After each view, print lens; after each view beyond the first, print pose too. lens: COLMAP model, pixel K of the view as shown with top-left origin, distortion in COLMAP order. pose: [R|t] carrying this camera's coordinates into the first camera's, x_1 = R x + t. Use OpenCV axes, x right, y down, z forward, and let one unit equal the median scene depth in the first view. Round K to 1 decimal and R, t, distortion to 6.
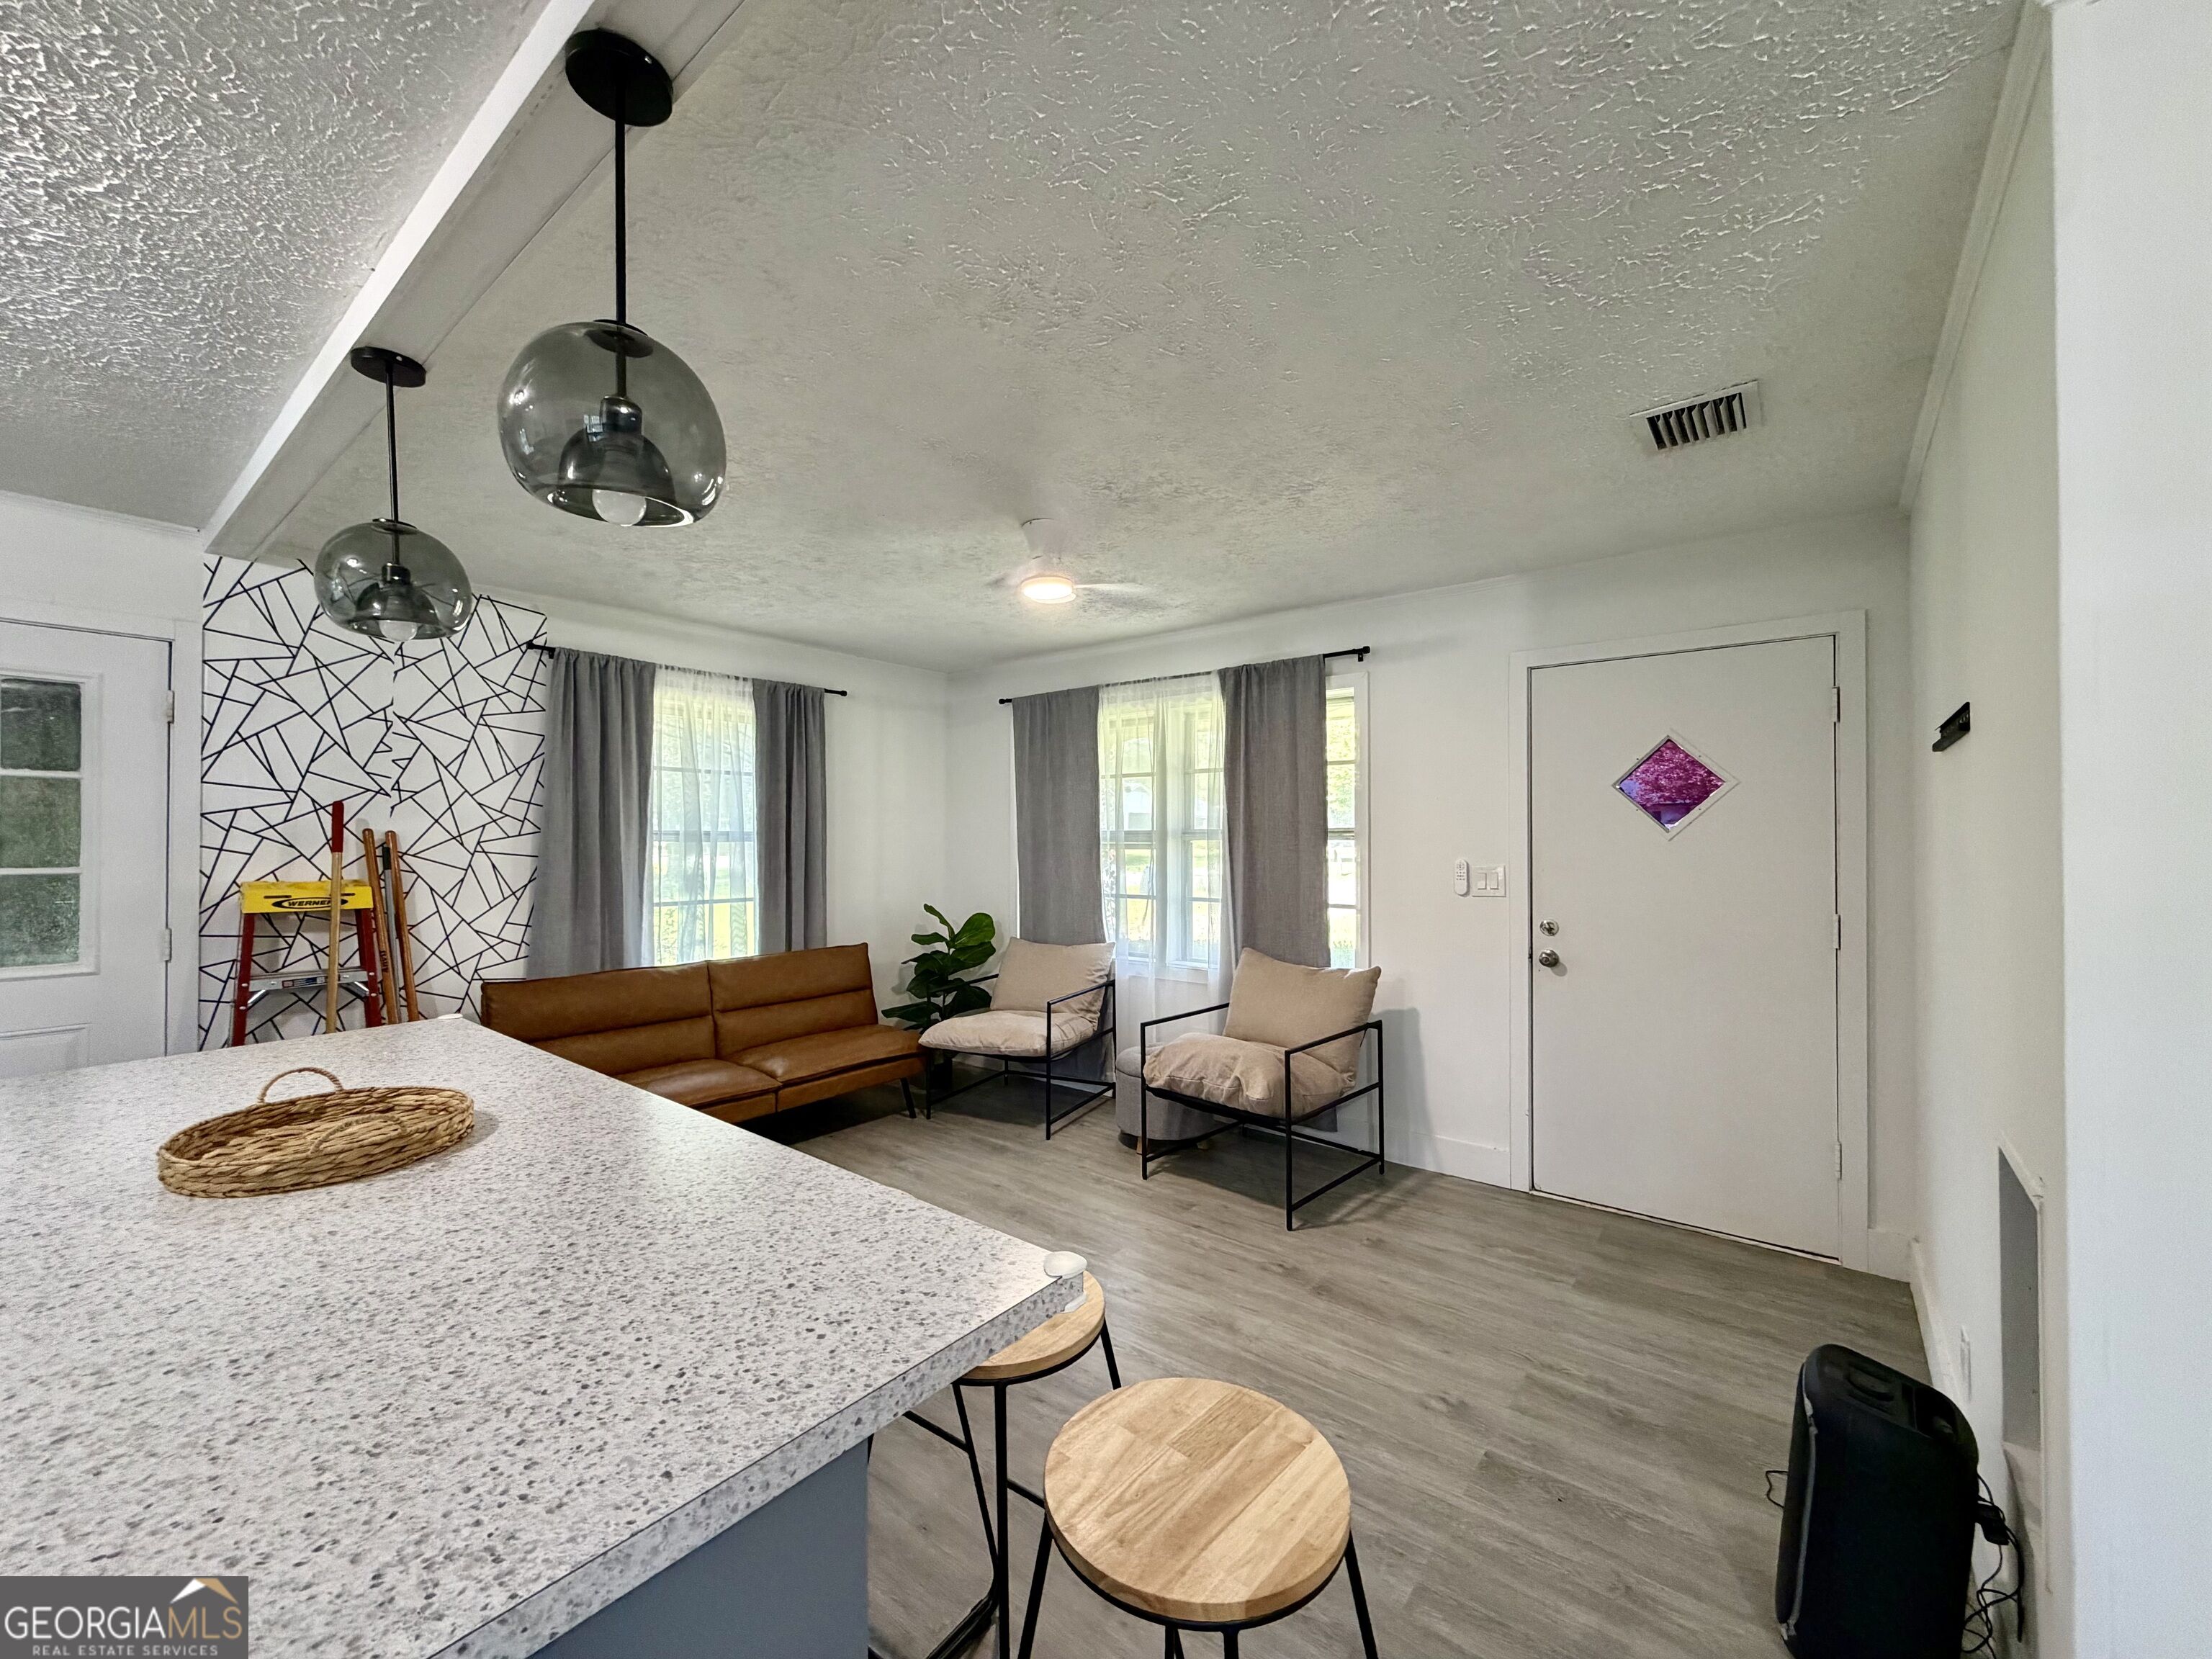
lens RADIAL K [[880.7, 0, 1099.1], [0, 880.7, 832.3], [0, 0, 1]] dist [-0.000458, 0.000135]
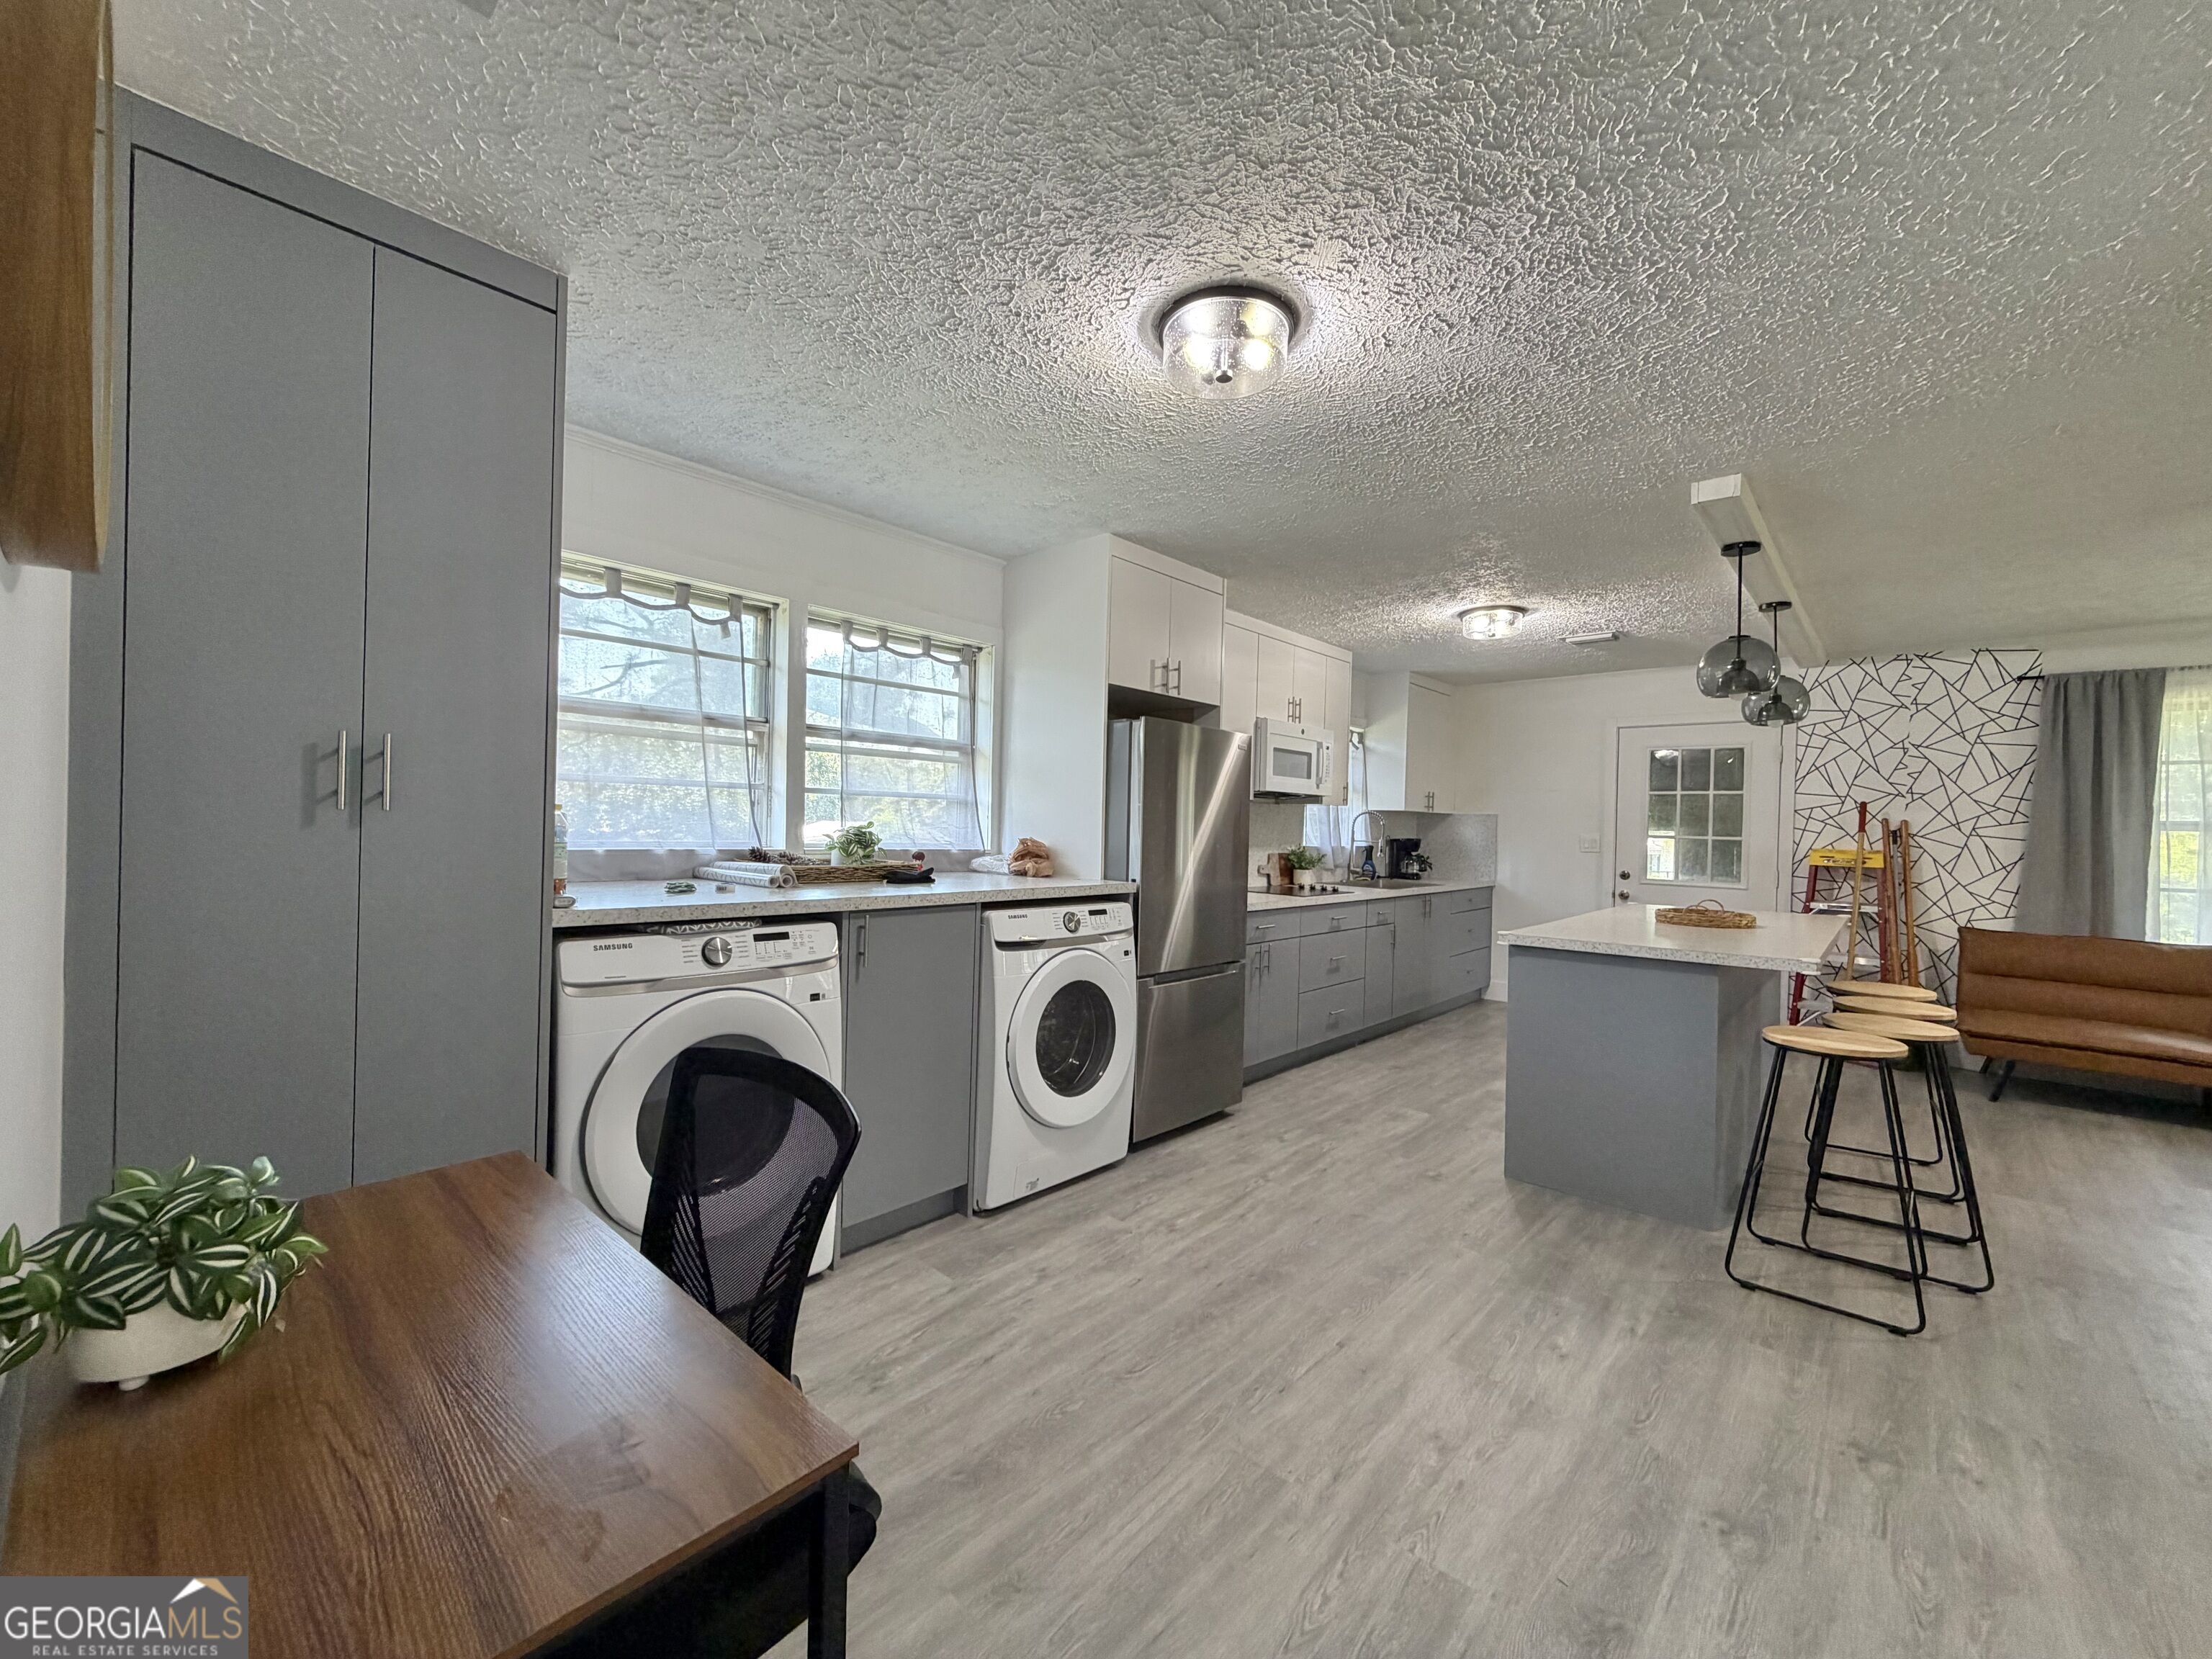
lens RADIAL K [[880.7, 0, 1099.1], [0, 880.7, 832.3], [0, 0, 1]] dist [-0.000458, 0.000135]
pose [[-0.066658, 0.004857, -0.997764, 0.788857], [-0.016192, 0.999851, 0.005949, 0.032050], [0.997644, 0.016553, -0.066570, -0.286716]]
